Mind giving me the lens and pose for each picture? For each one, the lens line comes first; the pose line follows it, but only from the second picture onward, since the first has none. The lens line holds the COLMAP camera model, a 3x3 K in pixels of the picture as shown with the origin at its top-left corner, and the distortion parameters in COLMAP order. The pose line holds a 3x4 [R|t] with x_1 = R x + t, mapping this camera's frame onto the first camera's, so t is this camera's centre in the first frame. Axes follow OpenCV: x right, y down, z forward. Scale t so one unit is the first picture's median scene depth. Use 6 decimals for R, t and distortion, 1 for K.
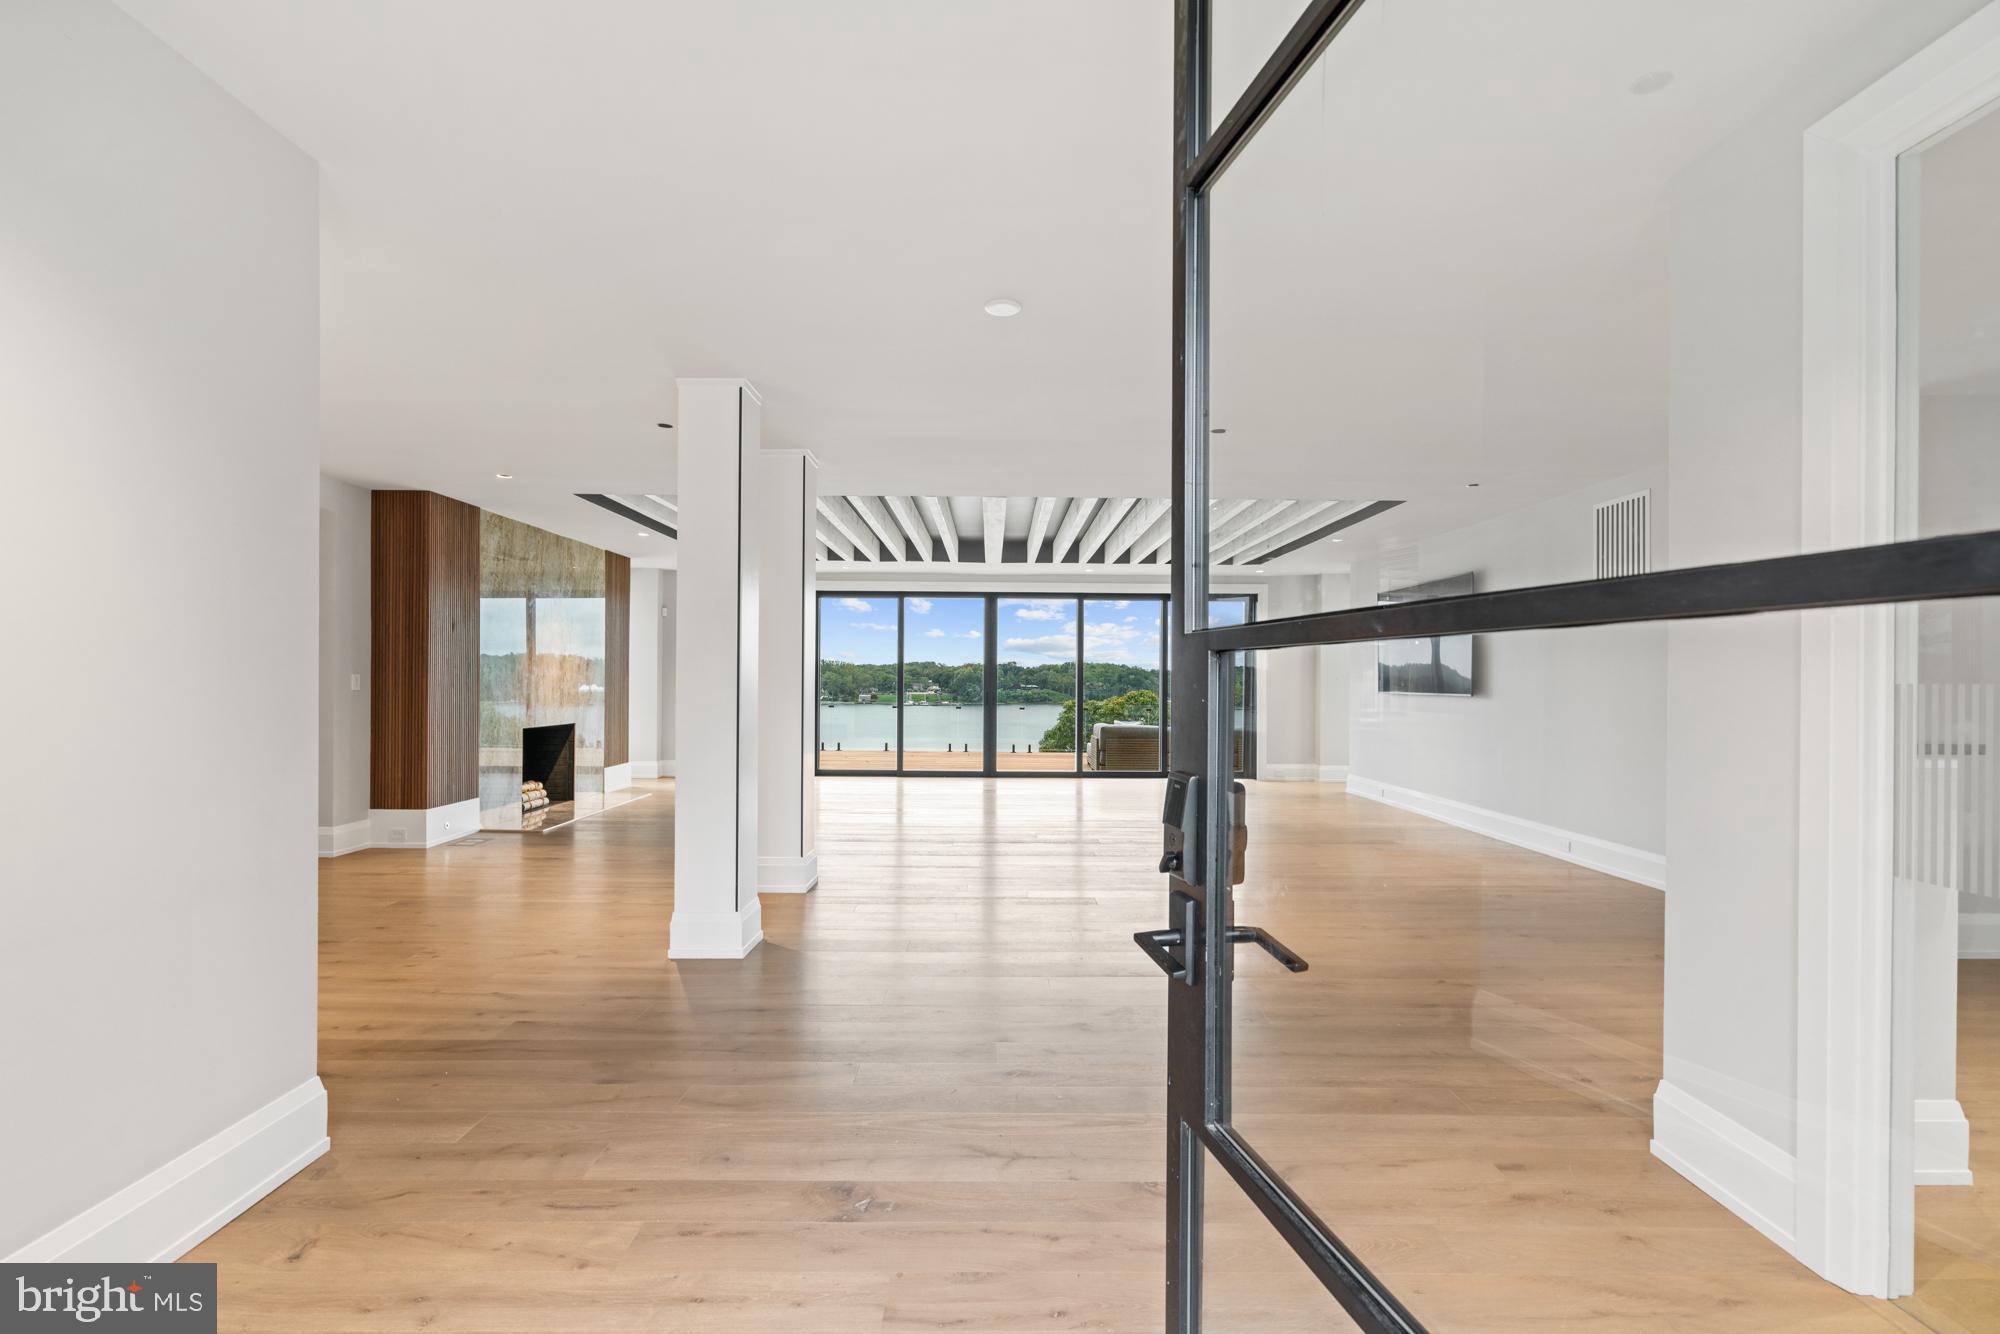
lens RADIAL K [[908.1, 0, 992.5], [0, 908.1, 681.9], [0, 0, 1]] dist [-0.000086, 0.000140]
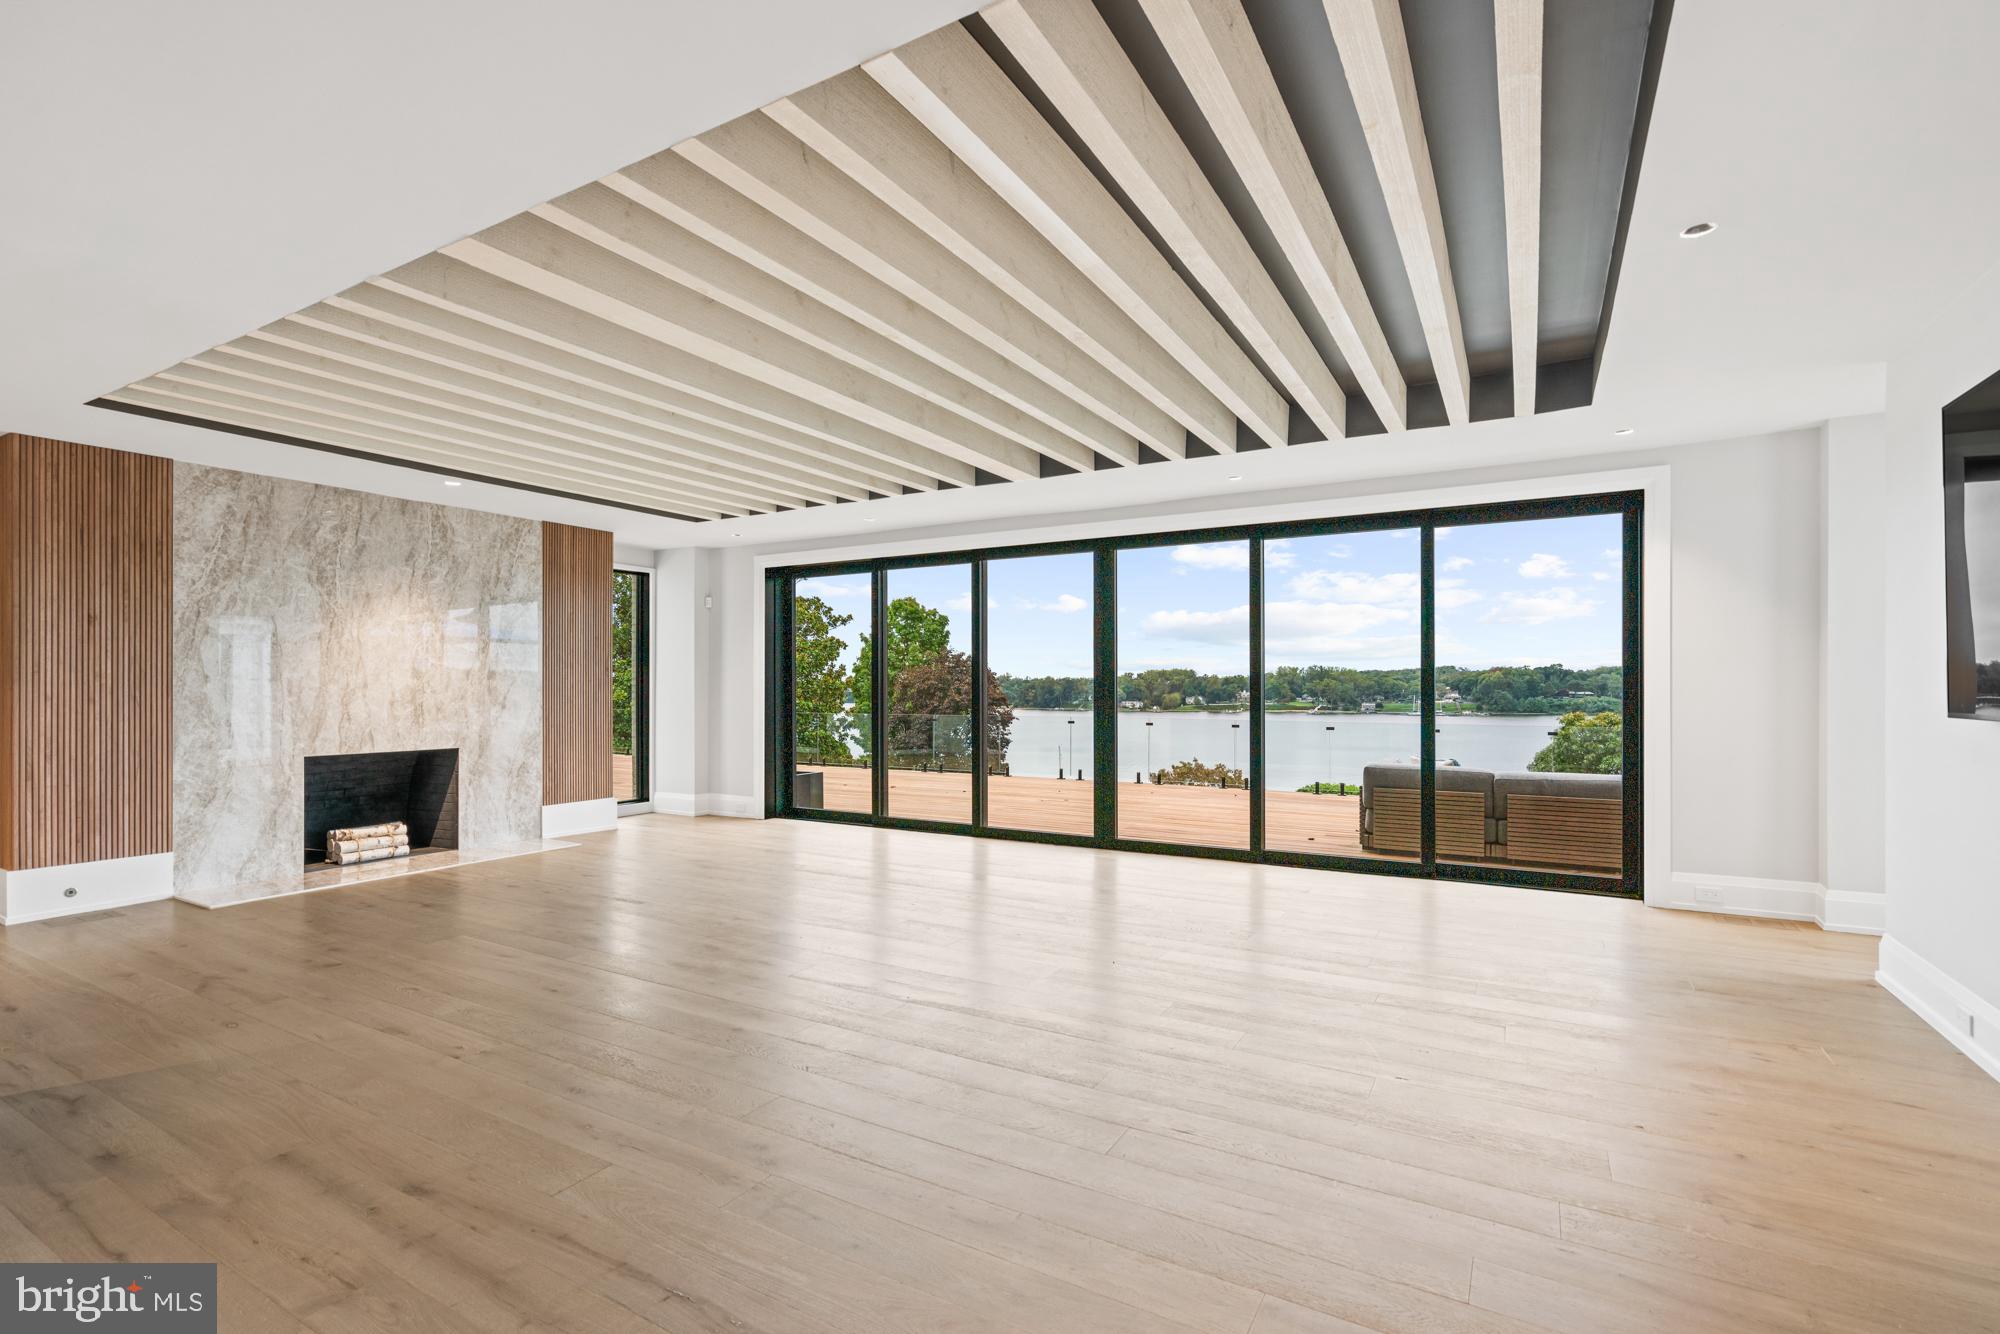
lens RADIAL K [[908.1, 0, 992.5], [0, 908.1, 681.9], [0, 0, 1]] dist [-0.000086, 0.000140]
pose [[0.857659, -0.011101, -0.514100, 0.335850], [0.006424, 0.999920, -0.010874, 0.001690], [0.514179, 0.006023, 0.857661, 0.615890]]
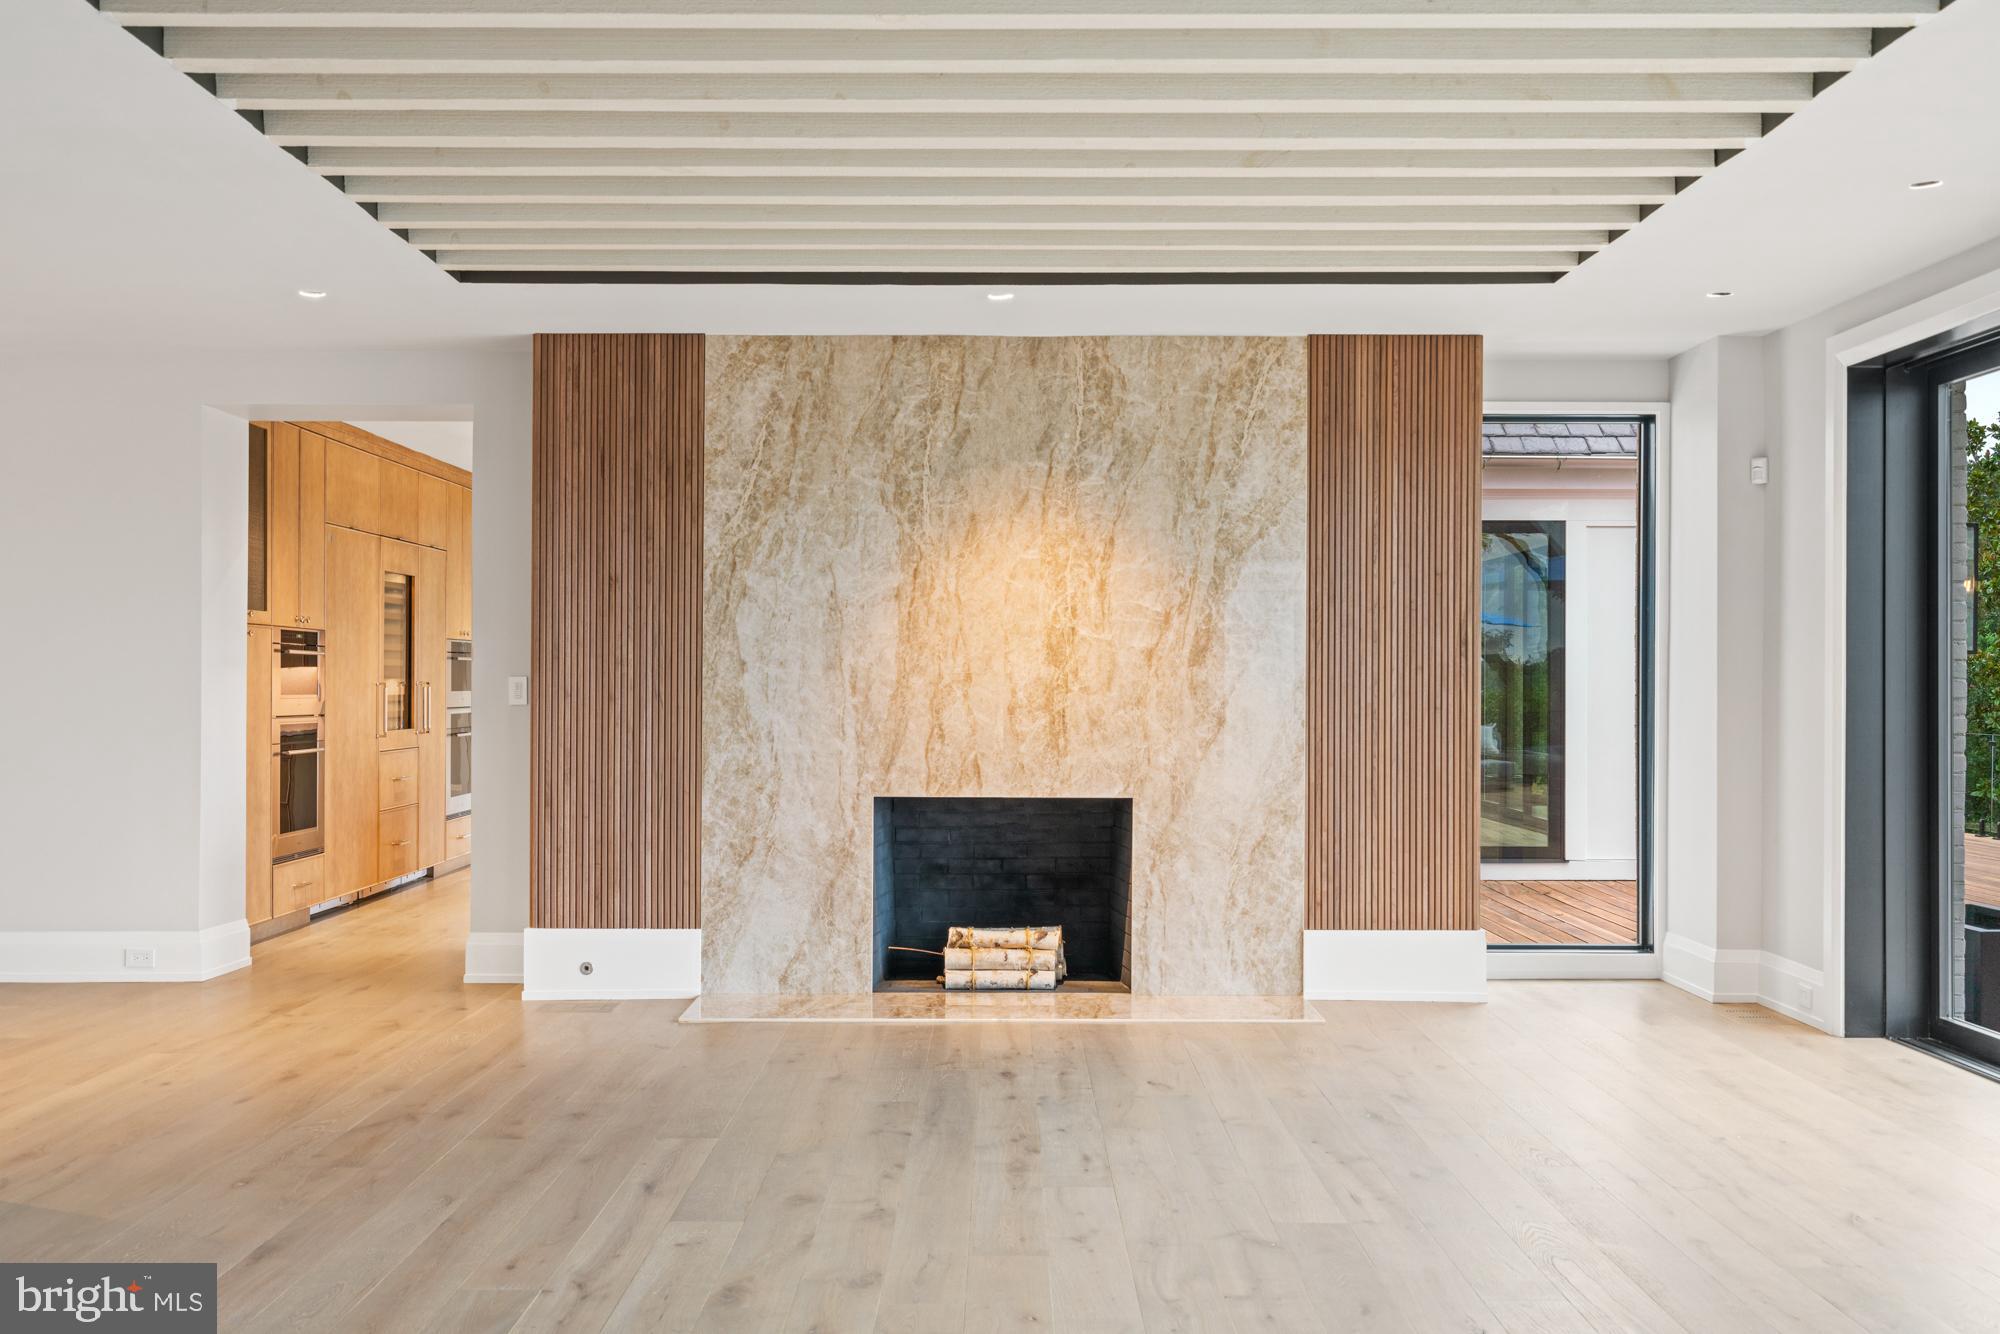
lens RADIAL K [[1948.3, 0, 1000.0], [0, 1948.3, 667.0], [0, 0, 1]] dist [0.001512, -0.000915]
pose [[-0.007672, -0.011448, -0.999905, 0.415693], [-0.005402, 0.999920, -0.011406, -0.001407], [0.999956, 0.005314, -0.007733, 1.012867]]
